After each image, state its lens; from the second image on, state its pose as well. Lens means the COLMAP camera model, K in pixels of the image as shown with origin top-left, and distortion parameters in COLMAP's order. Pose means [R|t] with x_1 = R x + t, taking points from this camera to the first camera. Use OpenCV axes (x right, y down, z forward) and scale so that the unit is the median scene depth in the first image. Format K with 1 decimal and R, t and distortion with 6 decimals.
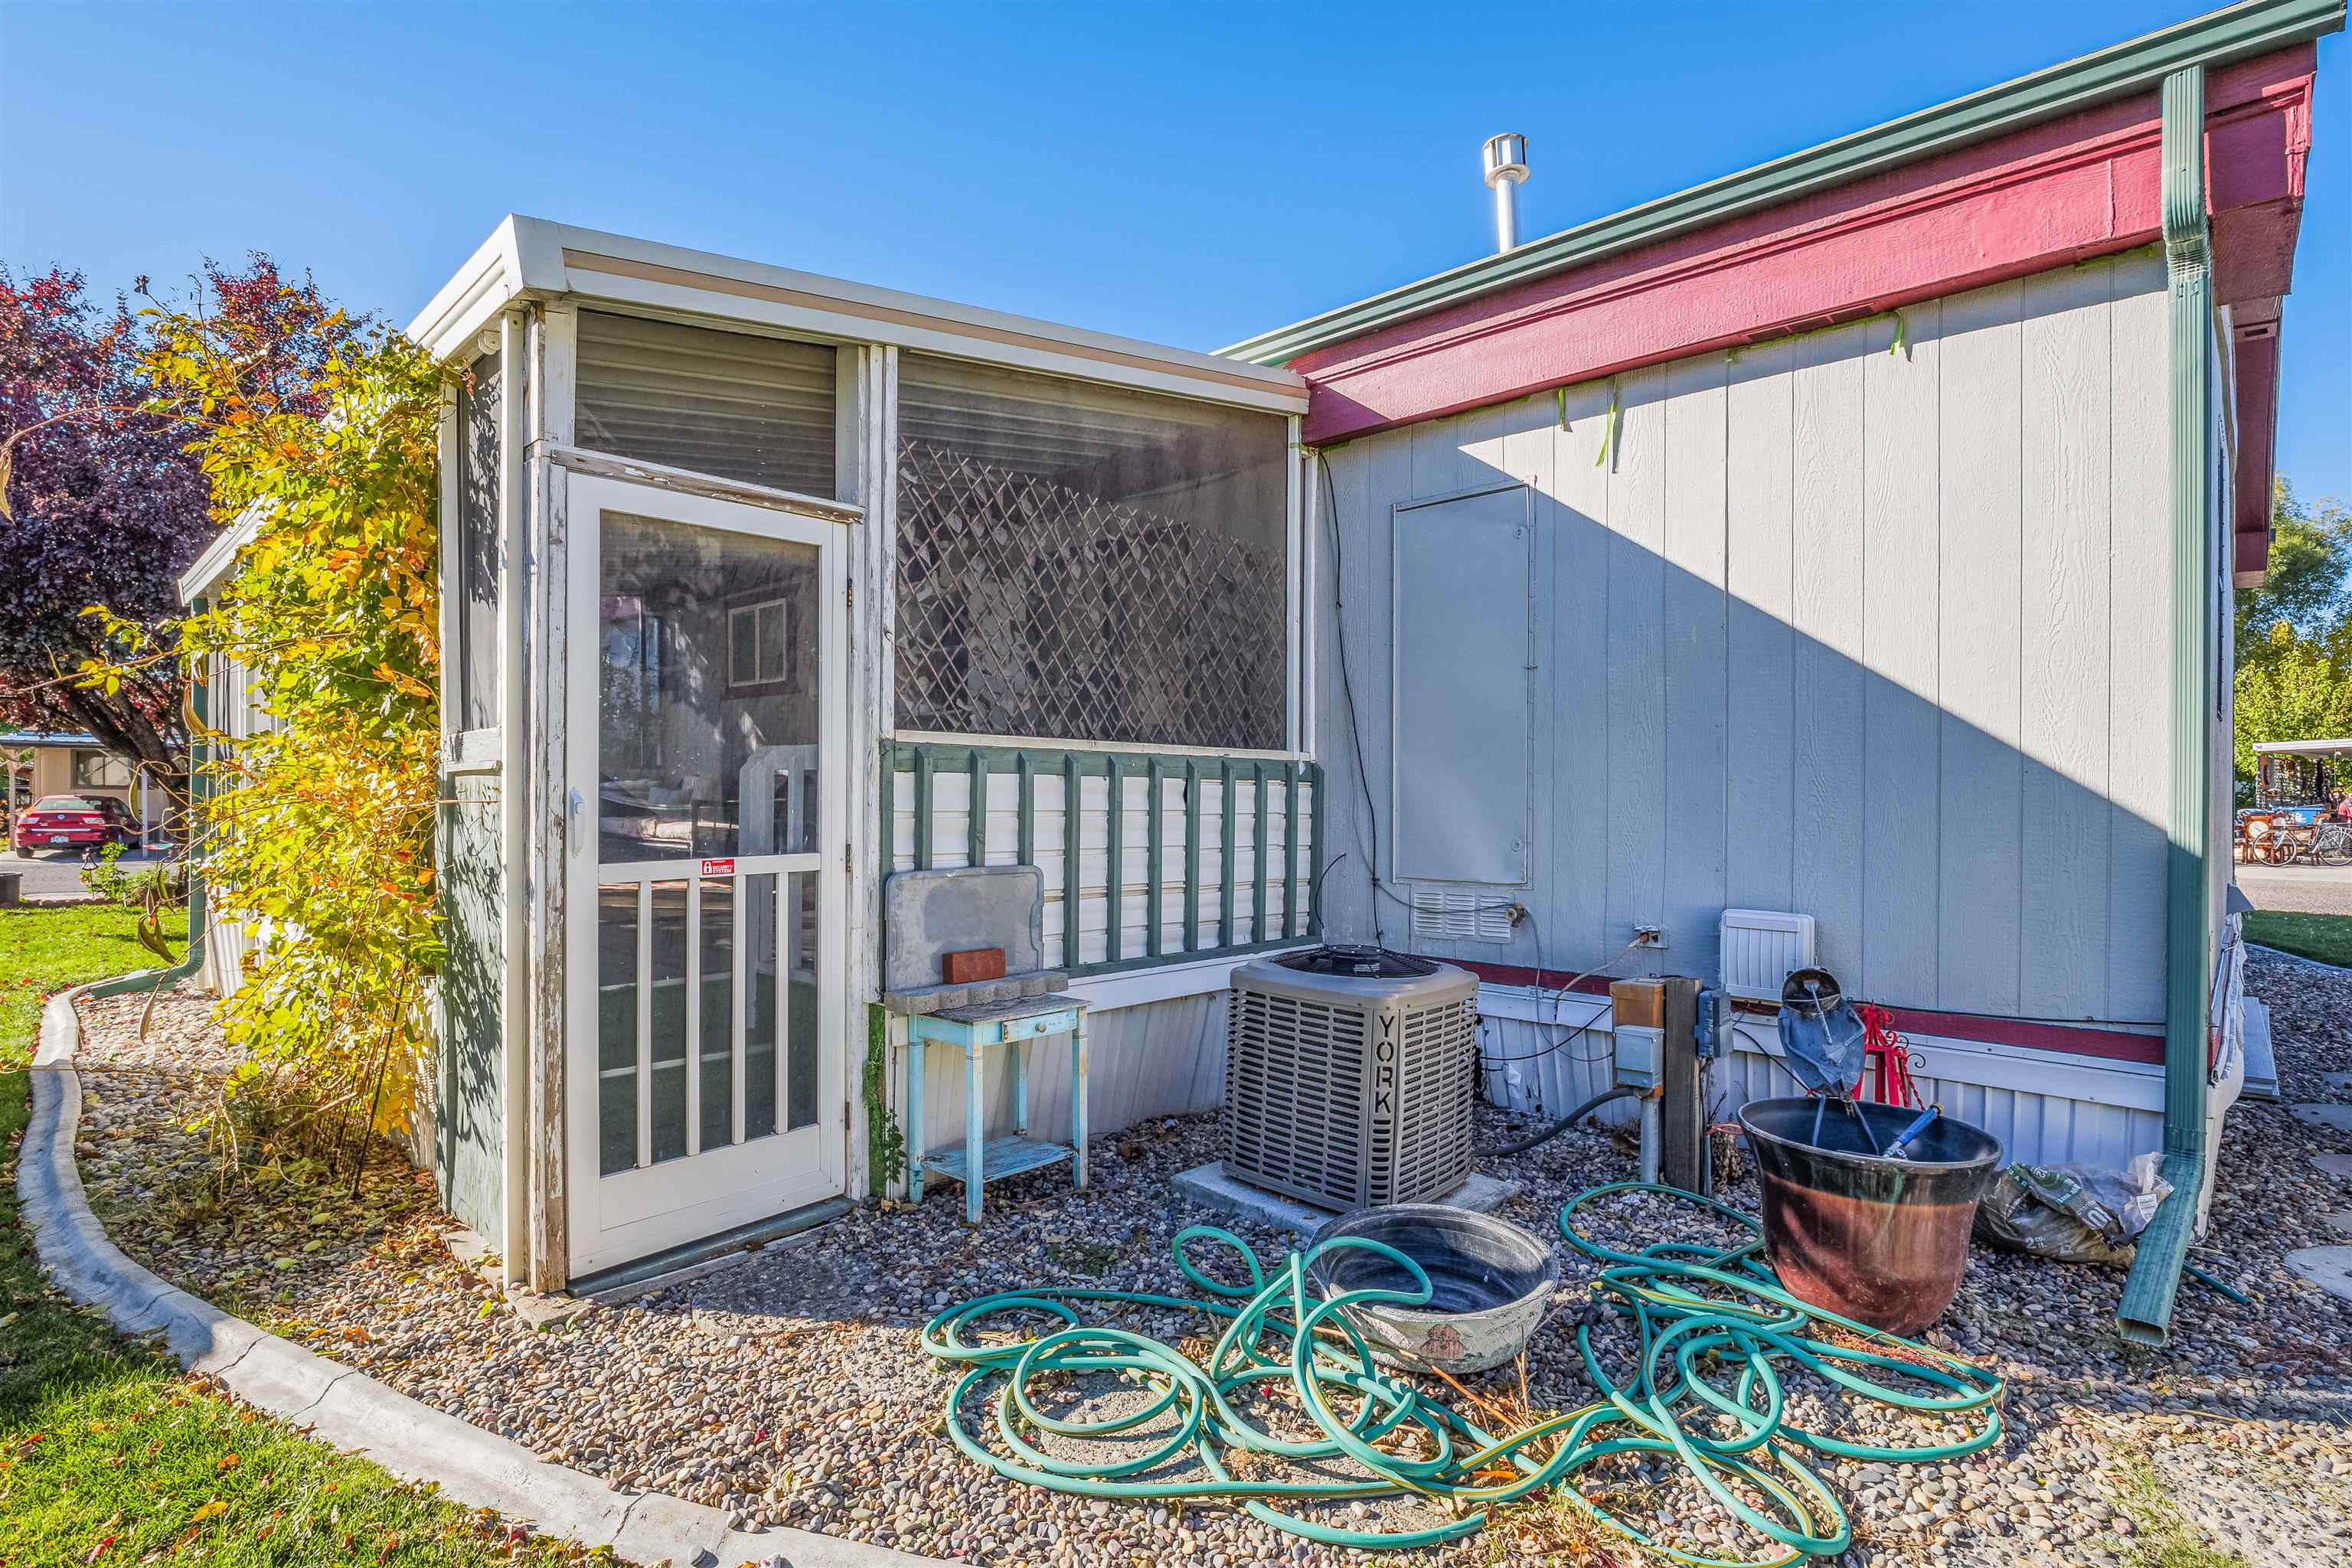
lens RADIAL K [[1144.5, 0, 1175.4], [0, 1144.5, 796.3], [0, 0, 1]] dist [-0.016022, -0.000453]
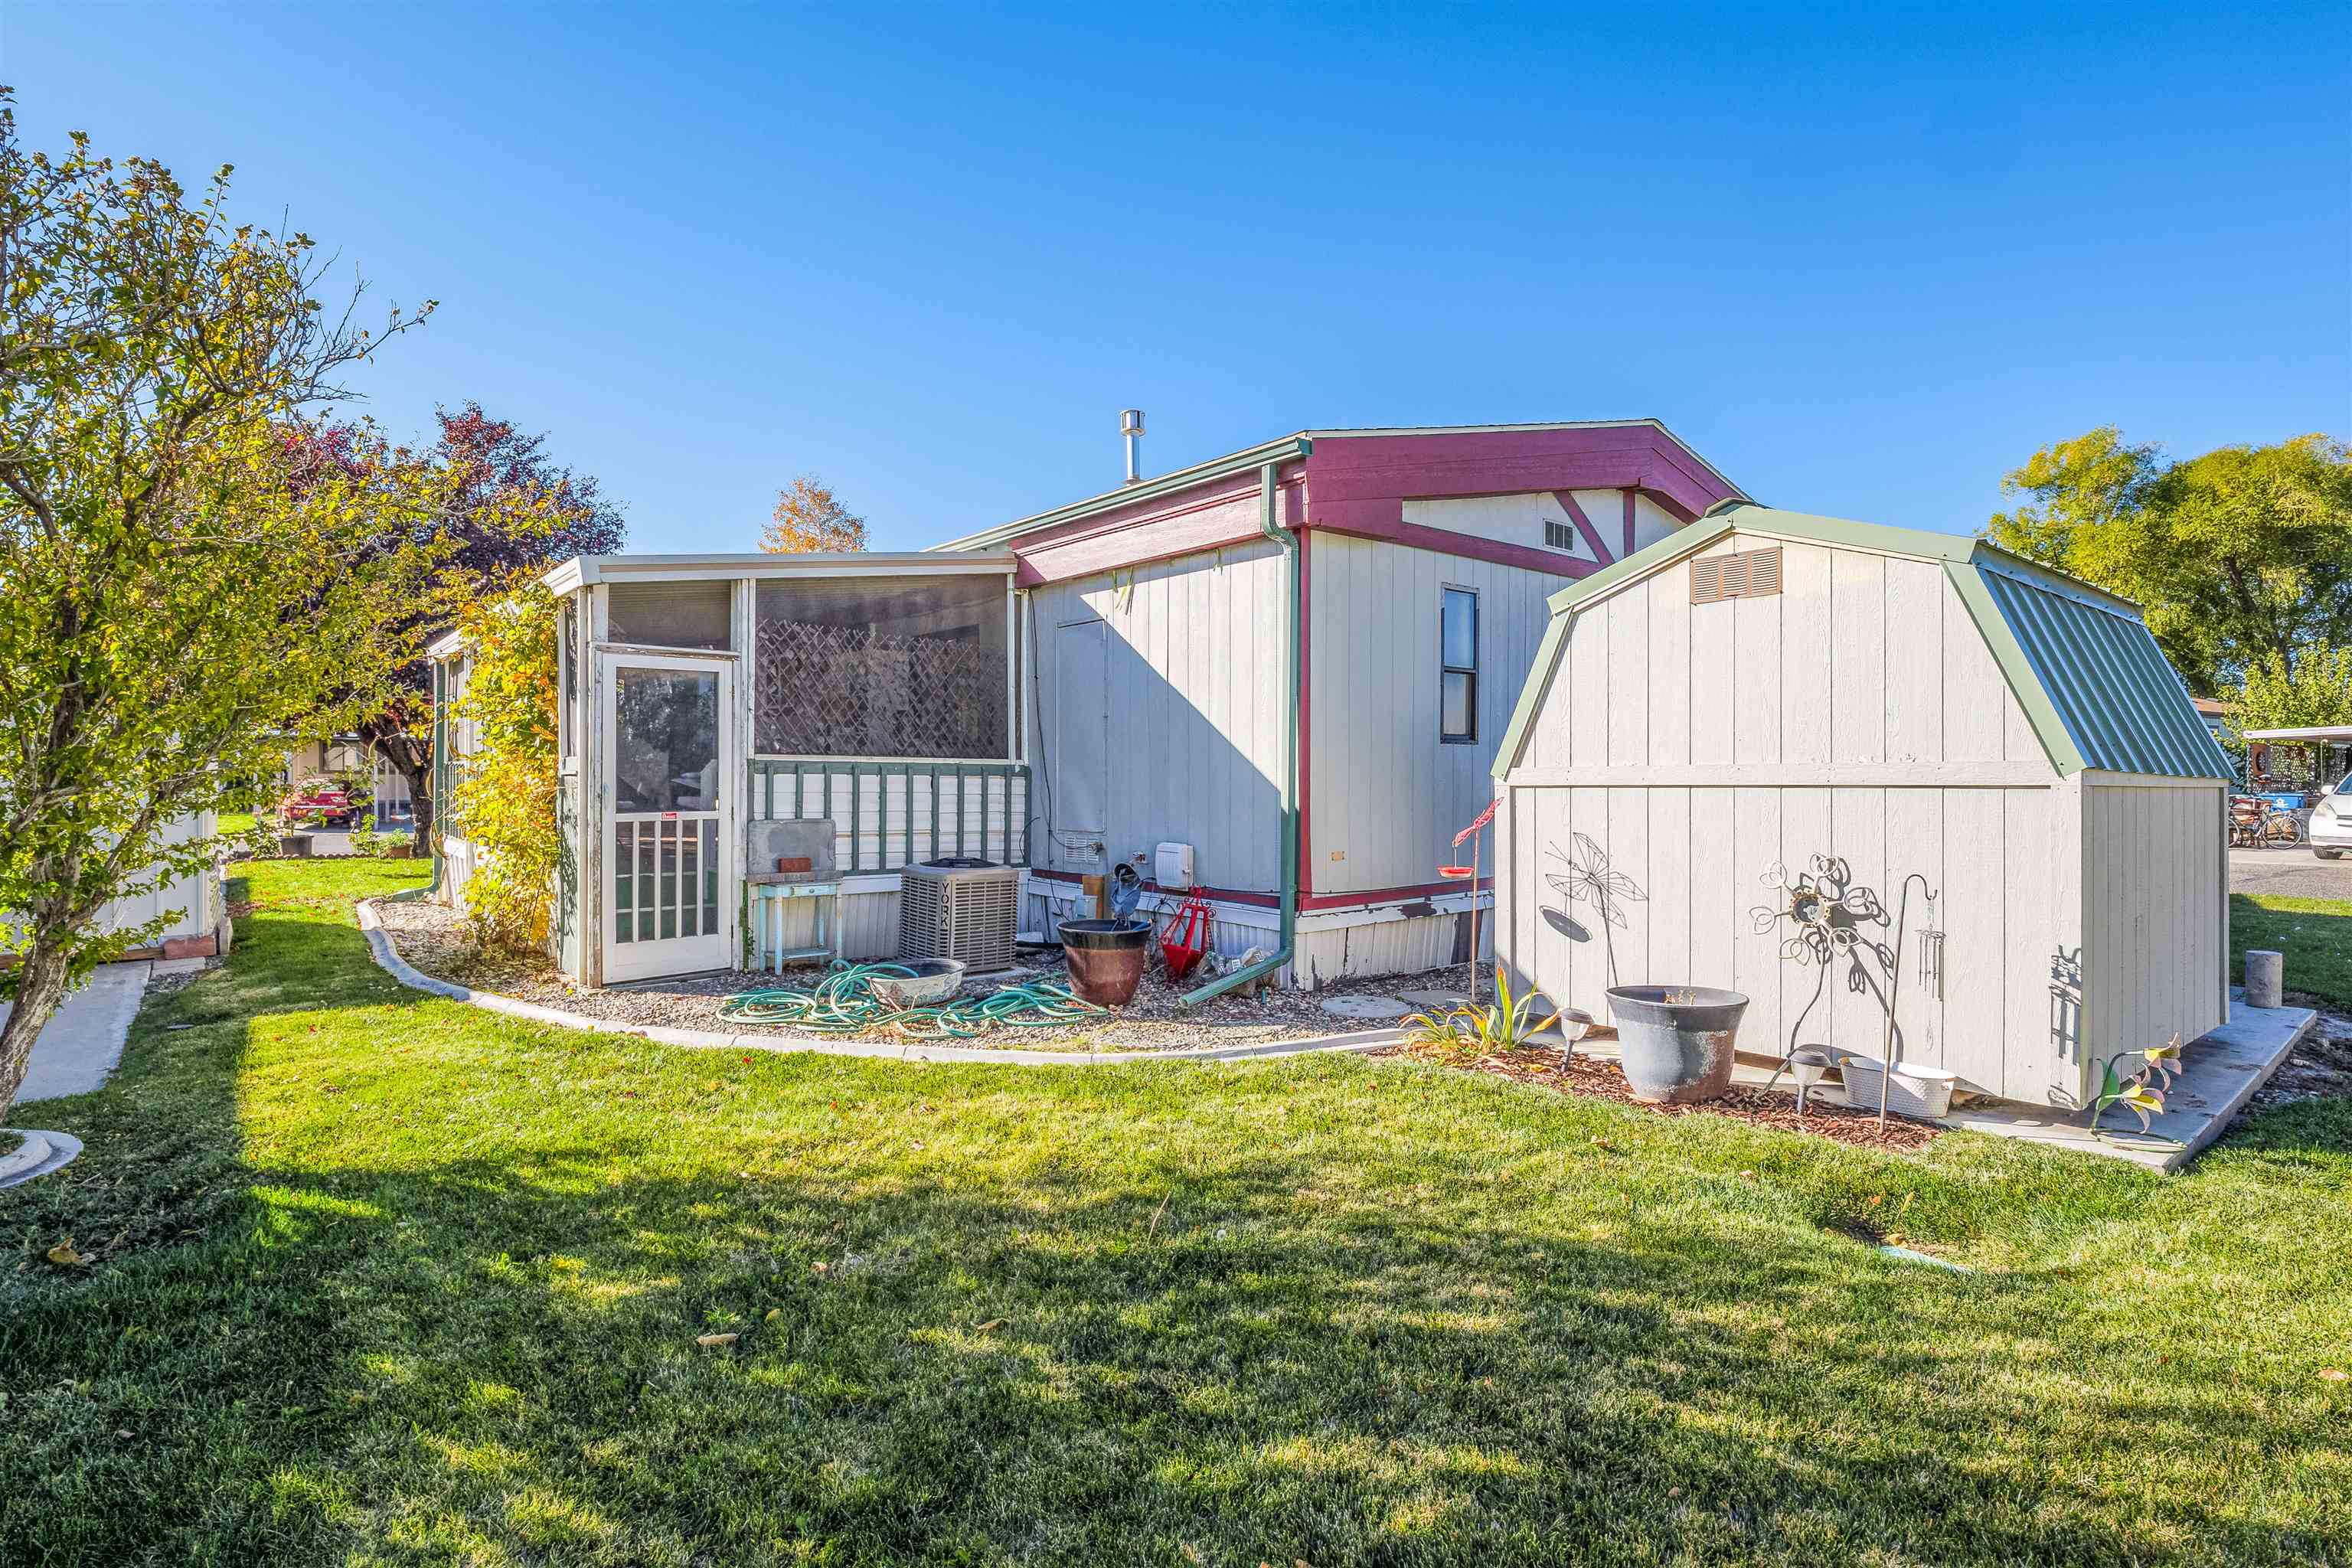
lens RADIAL K [[1137.5, 0, 1174.1], [0, 1137.5, 777.6], [0, 0, 1]] dist [-0.014854, 0.000043]
pose [[0.993182, 0.001298, -0.116565, 0.776451], [-0.001486, 0.999998, -0.001533, -0.012080], [0.116563, 0.001695, 0.993182, -1.020210]]
